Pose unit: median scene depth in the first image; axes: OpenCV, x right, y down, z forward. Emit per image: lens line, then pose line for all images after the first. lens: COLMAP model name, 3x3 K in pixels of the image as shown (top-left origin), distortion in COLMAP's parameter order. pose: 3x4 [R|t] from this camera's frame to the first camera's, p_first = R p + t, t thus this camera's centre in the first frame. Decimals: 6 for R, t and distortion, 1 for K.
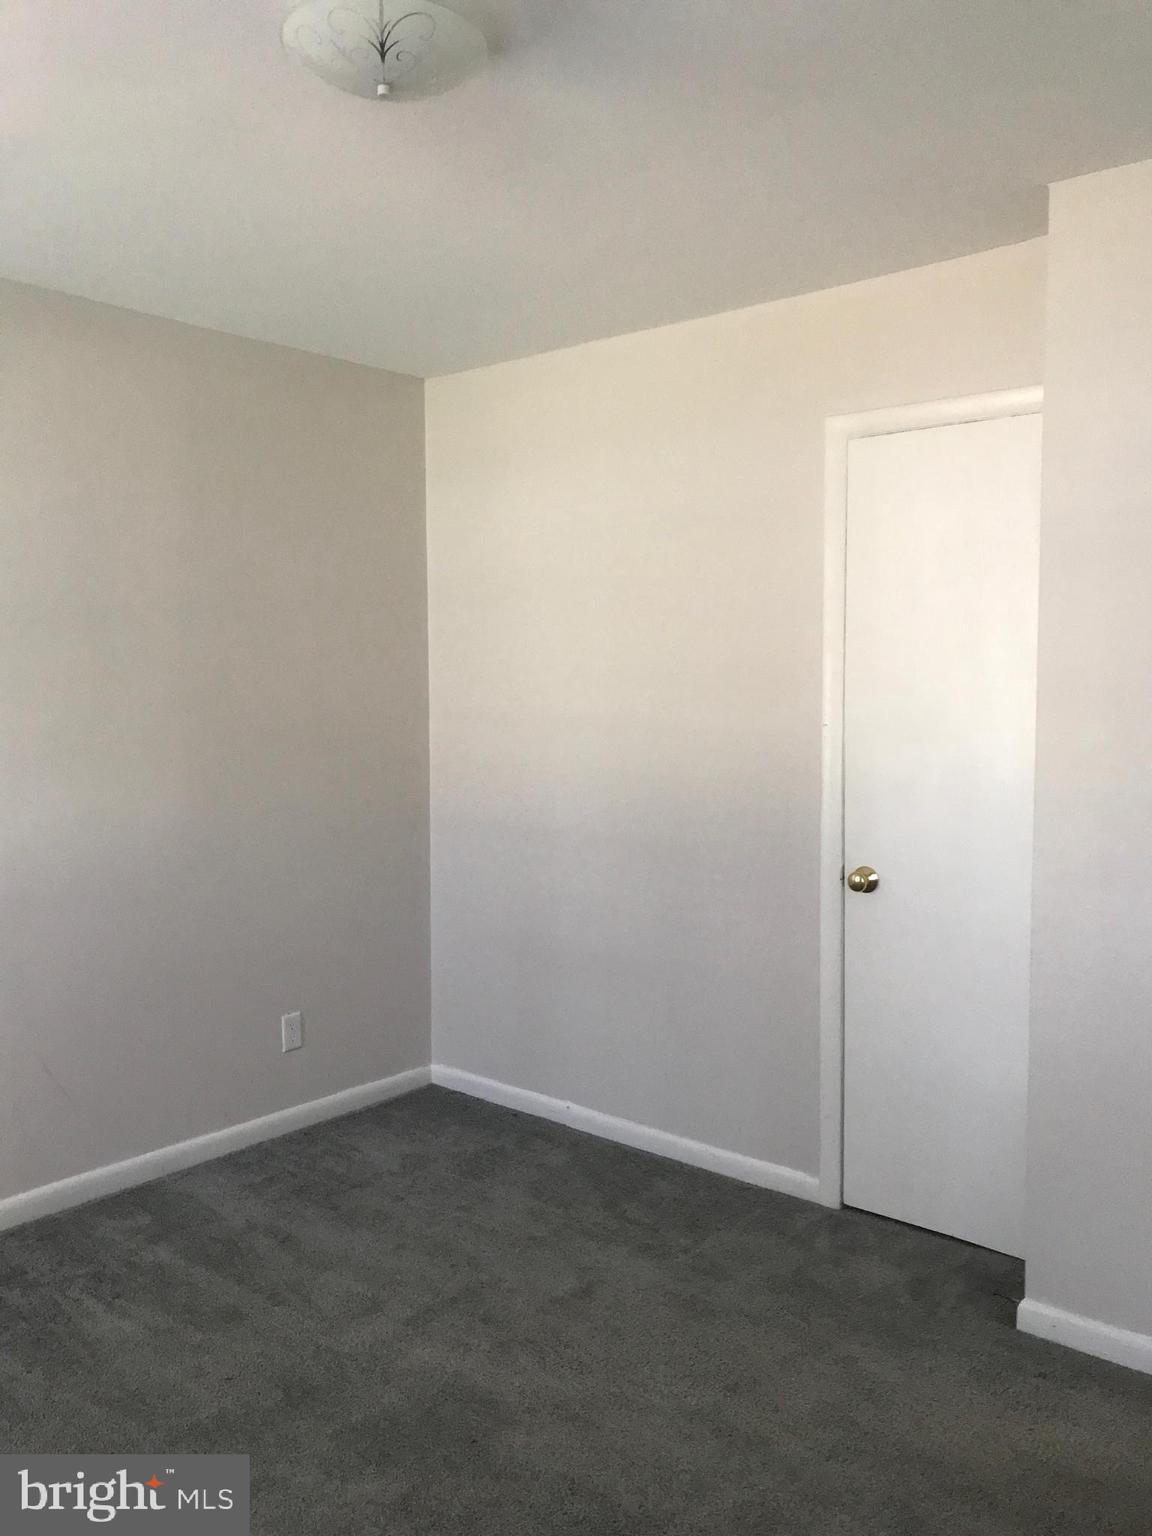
lens RADIAL K [[1248.6, 0, 577.0], [0, 1248.6, 764.0], [0, 0, 1]] dist [0.079201, -0.141575]
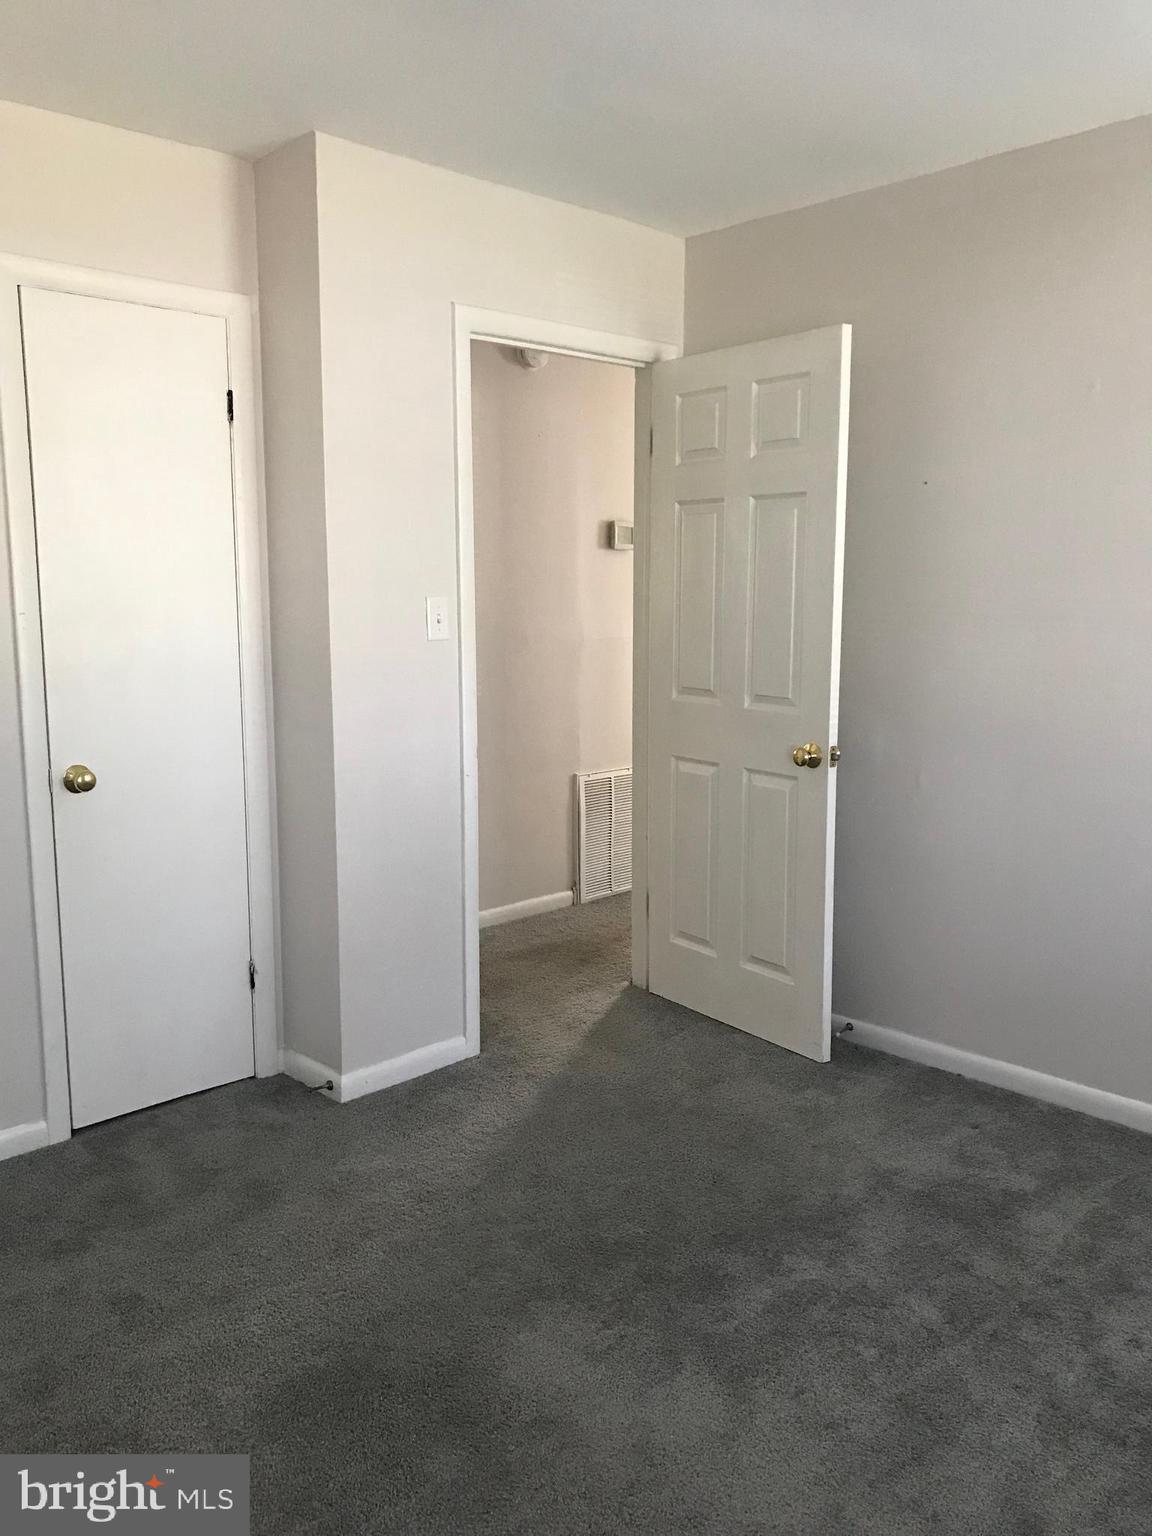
lens RADIAL K [[1248.6, 0, 577.0], [0, 1248.6, 764.0], [0, 0, 1]] dist [0.079201, -0.141575]
pose [[0.070397, -0.149743, 0.986216, -0.666186], [0.059750, 0.987526, 0.145677, -0.034033], [-0.995728, 0.048671, 0.078466, 0.560376]]
